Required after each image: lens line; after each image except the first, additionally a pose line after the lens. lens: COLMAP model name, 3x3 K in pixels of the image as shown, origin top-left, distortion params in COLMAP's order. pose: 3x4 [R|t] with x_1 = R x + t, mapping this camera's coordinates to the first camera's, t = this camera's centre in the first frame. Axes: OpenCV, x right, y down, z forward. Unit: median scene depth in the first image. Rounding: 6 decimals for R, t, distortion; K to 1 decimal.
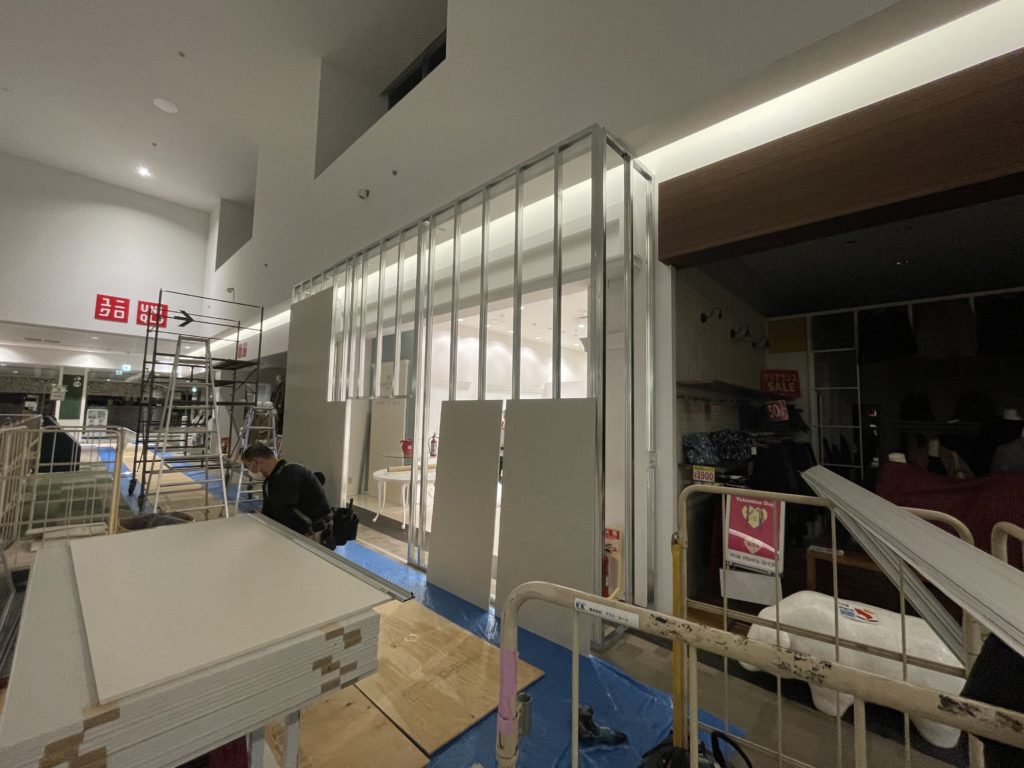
lens RADIAL K [[413.4, 0, 511.7], [0, 413.4, 384.8], [0, 0, 1]] dist [-0.000232, -0.000028]
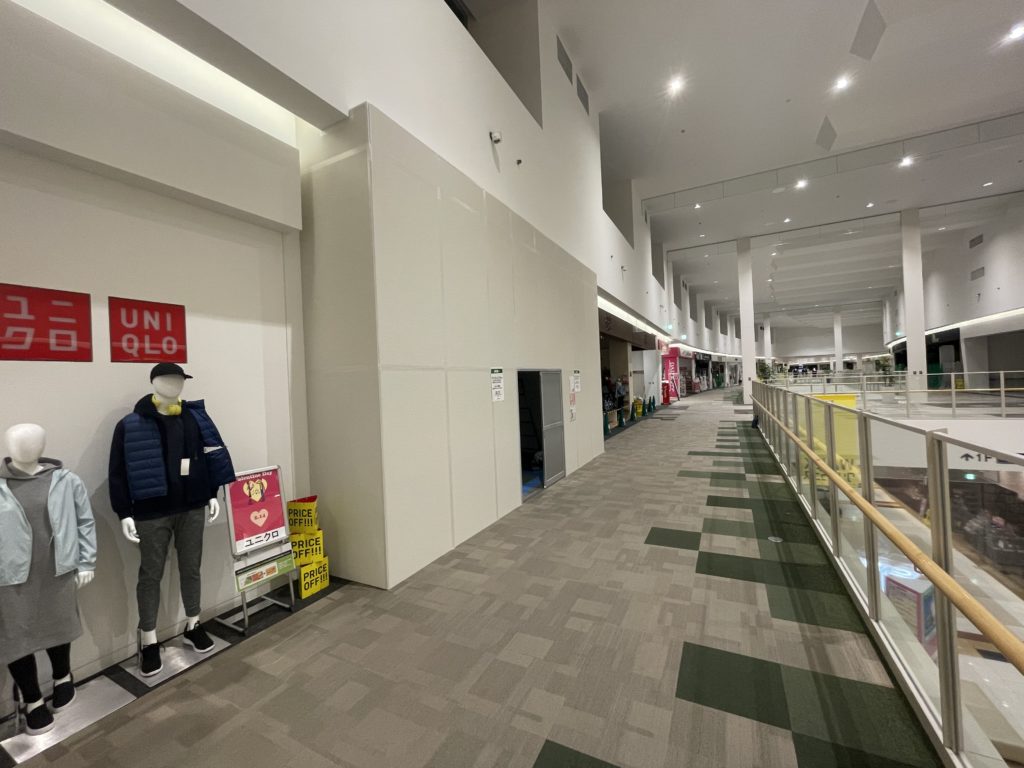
lens RADIAL K [[413.4, 0, 512.0], [0, 413.4, 380.6], [0, 0, 1]] dist [-0.000232, -0.000028]
pose [[-0.259475, 0.003951, 0.965742, -0.571680], [-0.024606, 0.999640, -0.010700, 0.042253], [-0.965436, -0.026539, -0.259284, 0.657136]]
